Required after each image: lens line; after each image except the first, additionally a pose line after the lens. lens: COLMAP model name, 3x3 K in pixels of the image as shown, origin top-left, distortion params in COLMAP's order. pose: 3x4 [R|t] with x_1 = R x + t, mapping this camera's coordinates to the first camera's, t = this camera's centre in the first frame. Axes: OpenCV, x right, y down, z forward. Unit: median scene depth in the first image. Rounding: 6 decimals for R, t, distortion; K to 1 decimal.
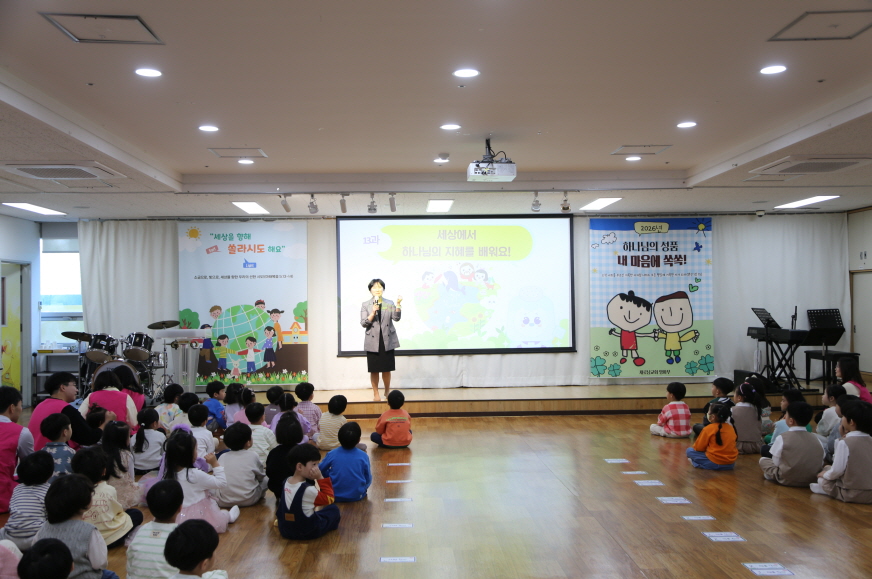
lens RADIAL K [[902.4, 0, 437.2], [0, 902.4, 292.6], [0, 0, 1]] dist [0.045343, 0.000000]
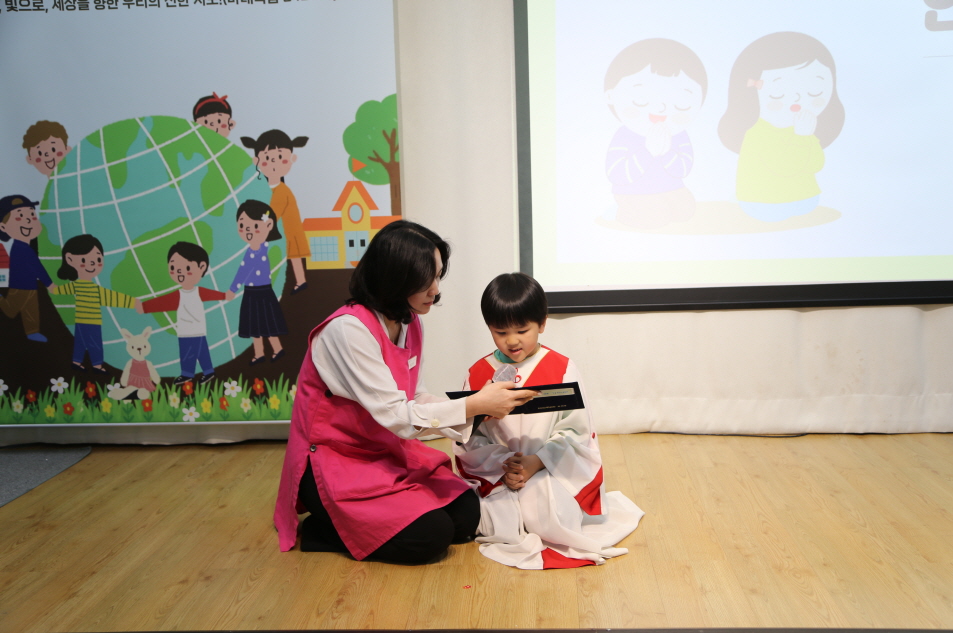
lens RADIAL K [[986.3, 0, 474.9], [0, 986.3, 331.7], [0, 0, 1]] dist [0.045343, 0.000000]
pose [[0.992893, -0.002229, -0.118993, -0.090221], [0.020289, 0.988360, 0.150777, 0.033082], [0.117271, -0.152119, 0.981380, 0.727072]]
